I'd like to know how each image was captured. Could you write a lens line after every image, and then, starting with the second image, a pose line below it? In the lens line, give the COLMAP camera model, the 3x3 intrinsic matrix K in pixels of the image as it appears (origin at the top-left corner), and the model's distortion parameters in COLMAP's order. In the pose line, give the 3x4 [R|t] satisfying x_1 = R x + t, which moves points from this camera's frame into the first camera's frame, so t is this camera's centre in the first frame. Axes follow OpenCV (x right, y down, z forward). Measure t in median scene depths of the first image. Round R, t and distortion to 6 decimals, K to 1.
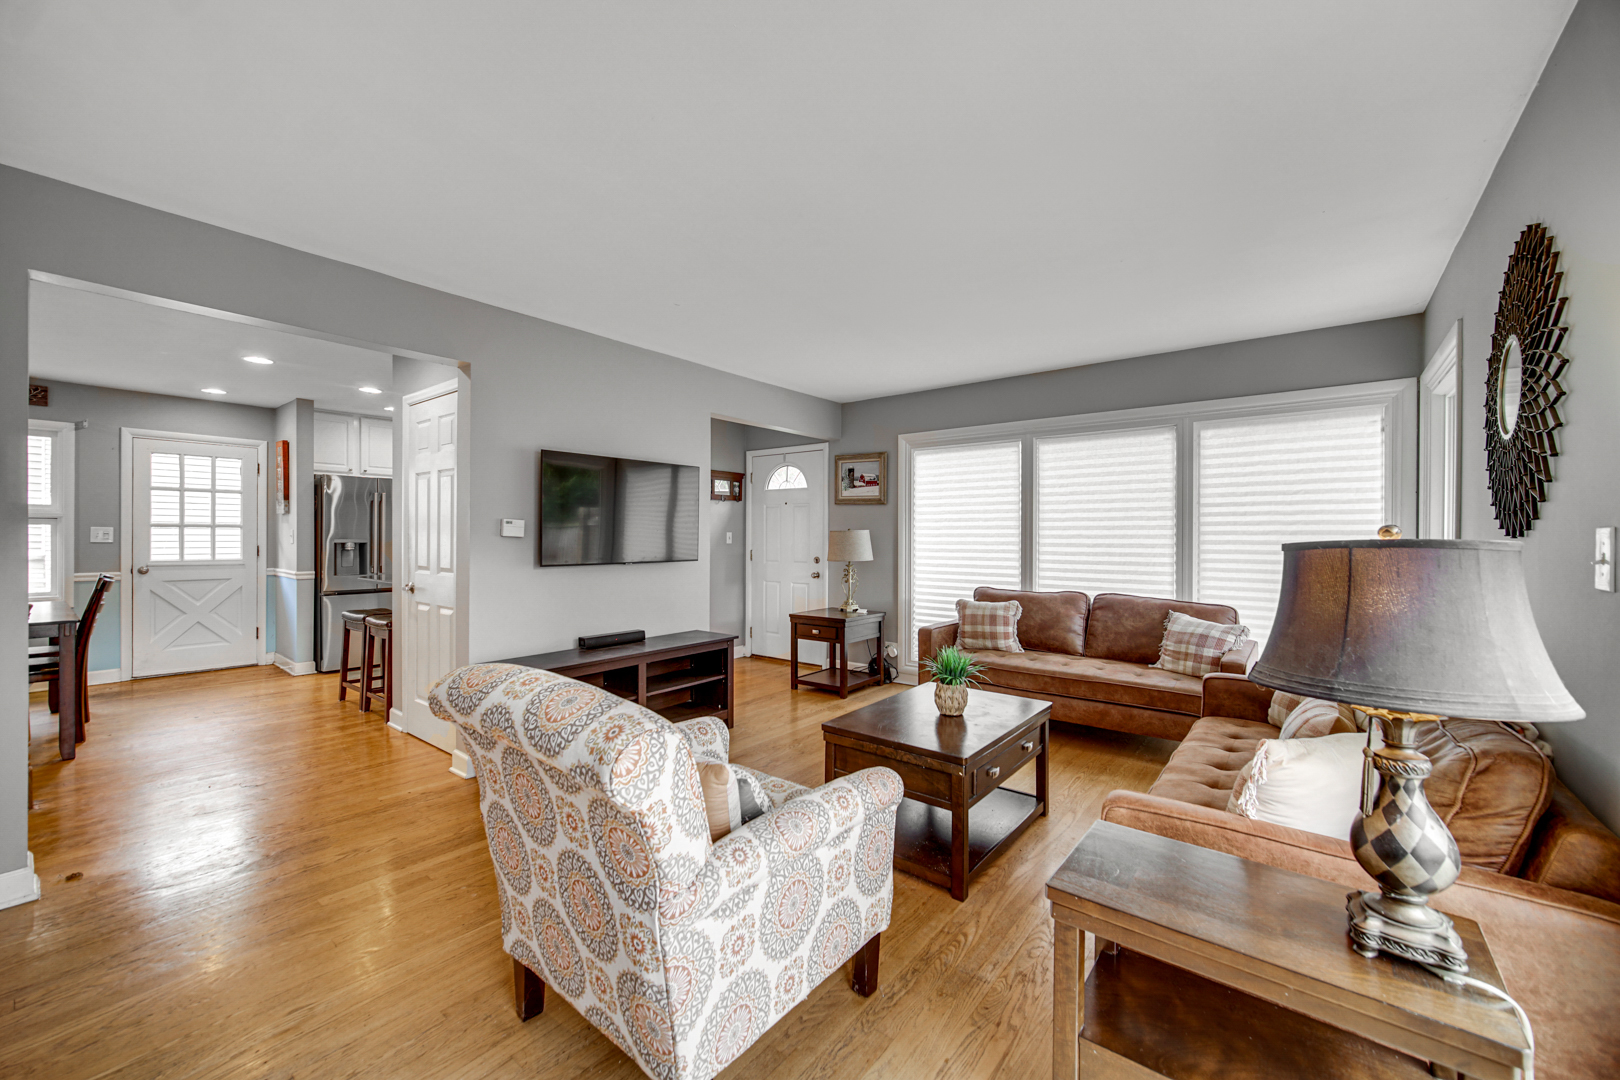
lens RADIAL K [[646.3, 0, 803.8], [0, 646.3, 535.4], [0, 0, 1]] dist [0.001170, 0.001239]
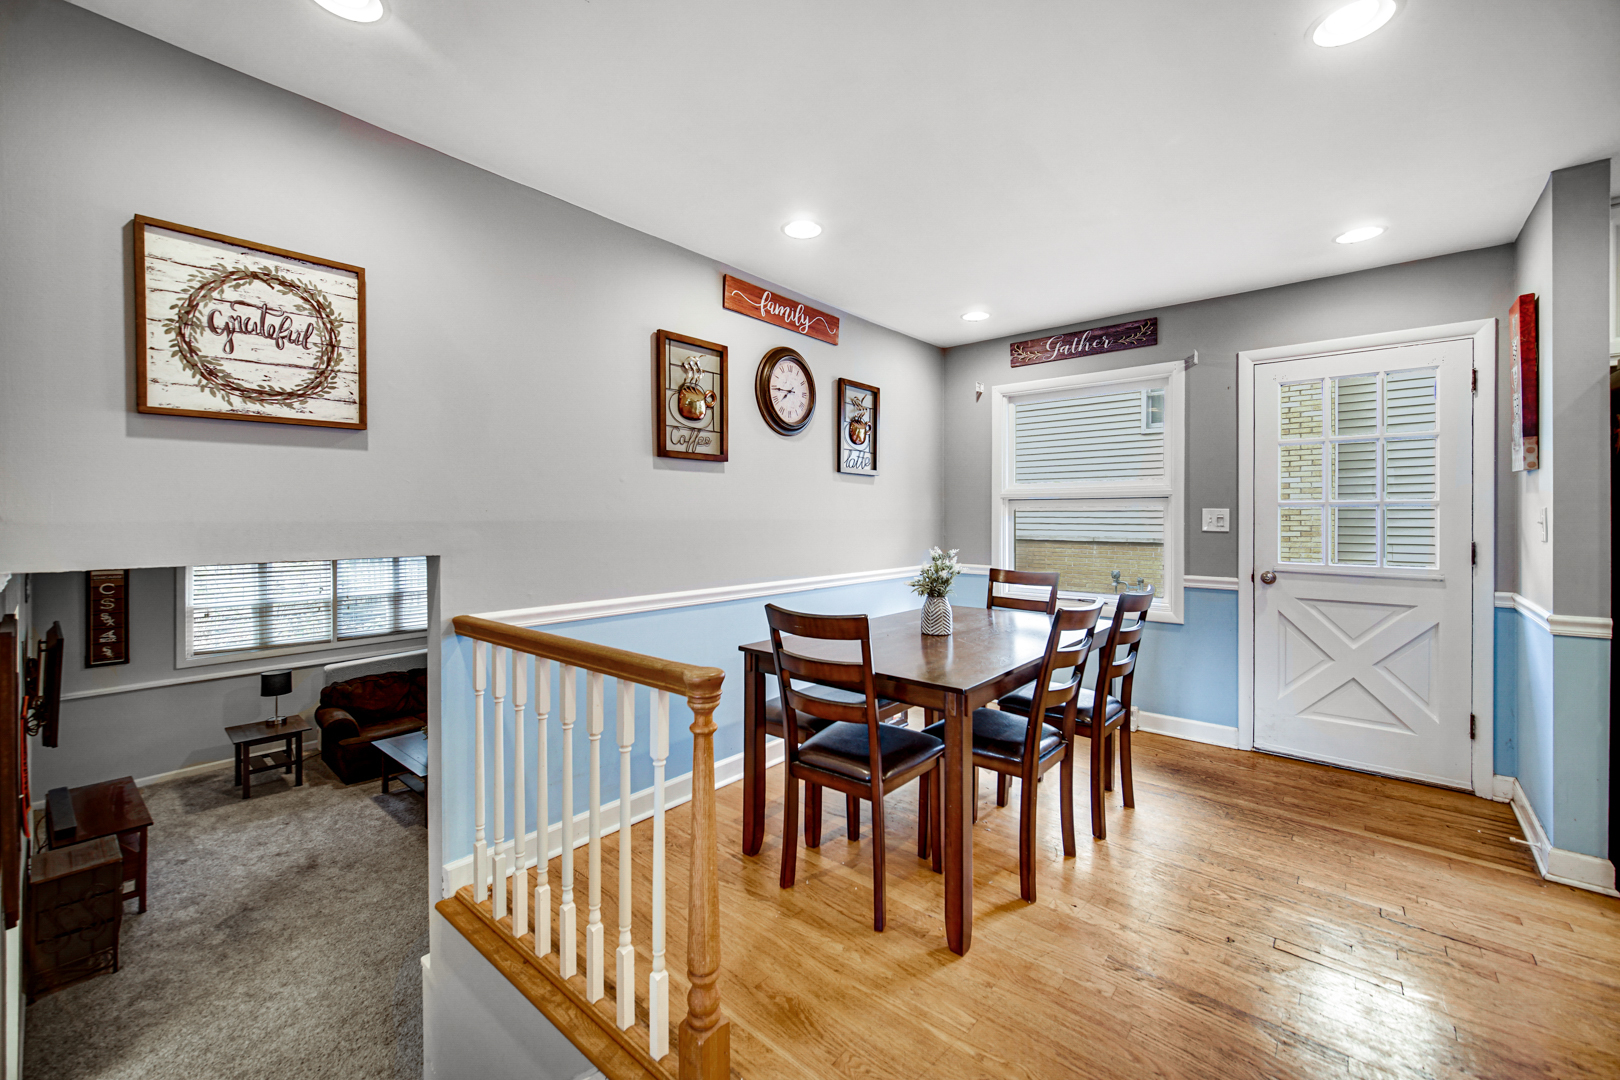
lens RADIAL K [[646.3, 0, 813.8], [0, 646.3, 515.6], [0, 0, 1]] dist [0.001170, 0.001239]
pose [[-0.006507, -0.003518, -0.999973, -0.390775], [-0.003013, 0.999989, -0.003498, -0.001940], [0.999974, 0.002990, -0.006518, 0.555813]]
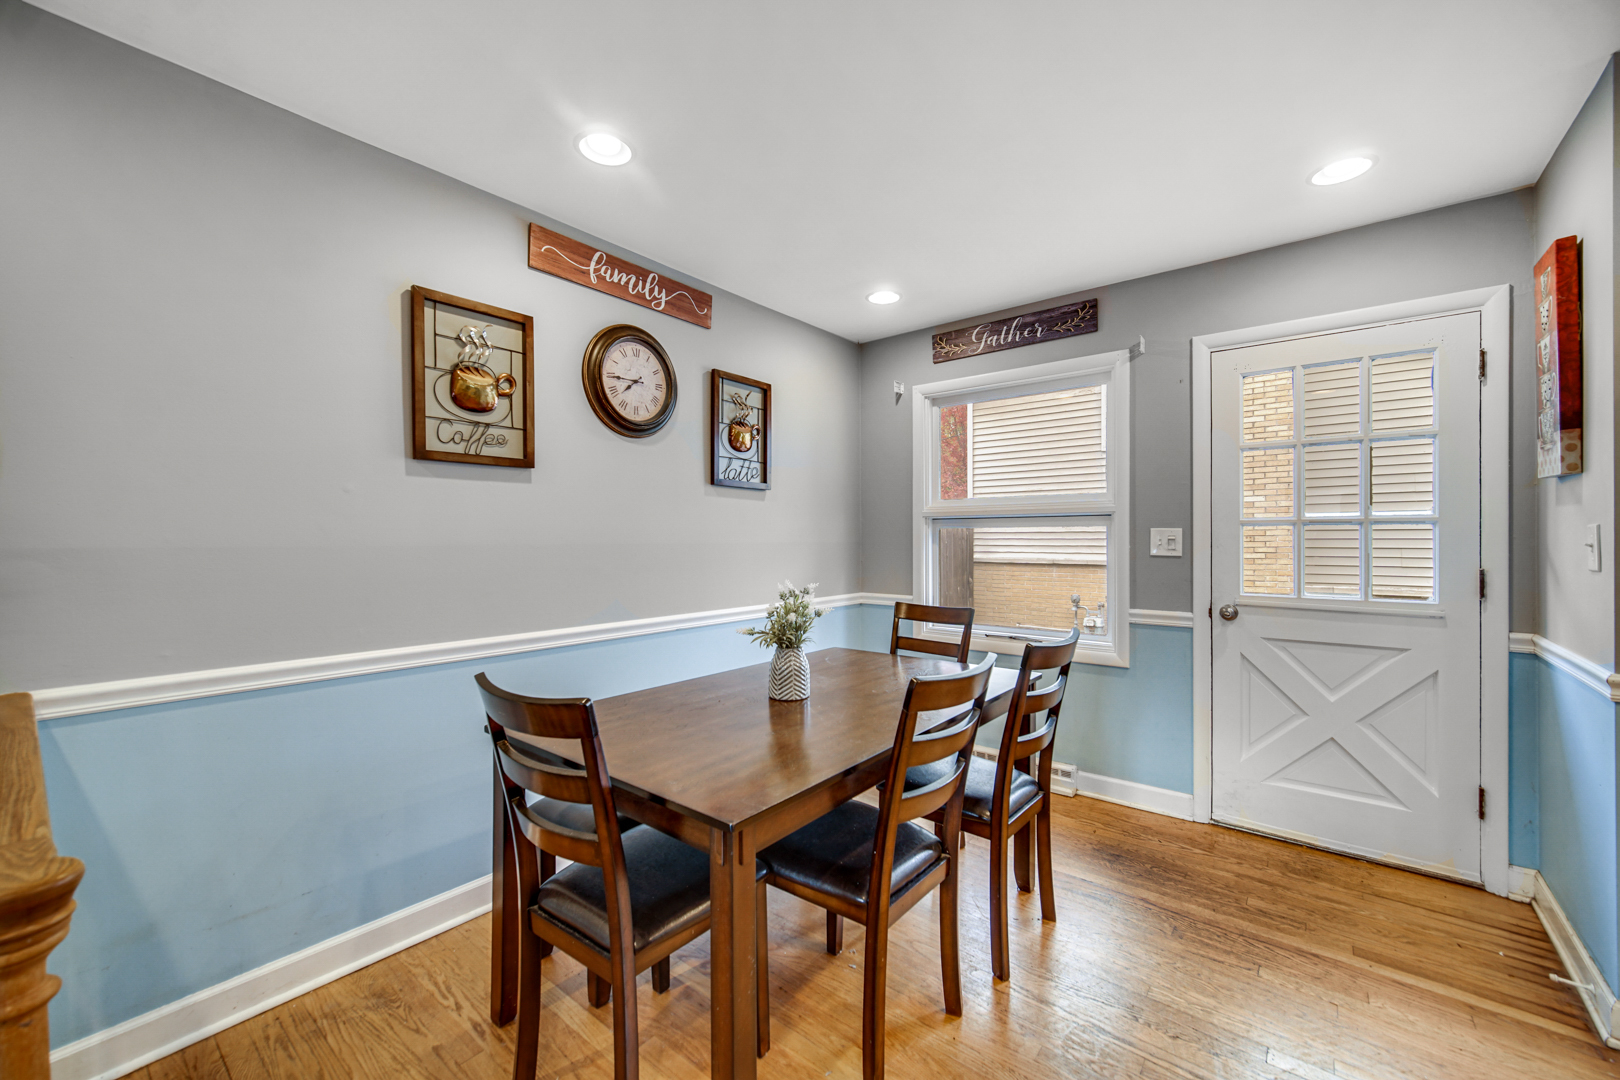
lens RADIAL K [[646.3, 0, 807.6], [0, 646.3, 538.2], [0, 0, 1]] dist [0.001170, 0.001239]
pose [[0.023942, -0.003498, -0.999707, -0.509649], [0.000173, 0.999994, -0.003495, -0.002455], [0.999713, -0.000089, 0.023943, 0.641794]]
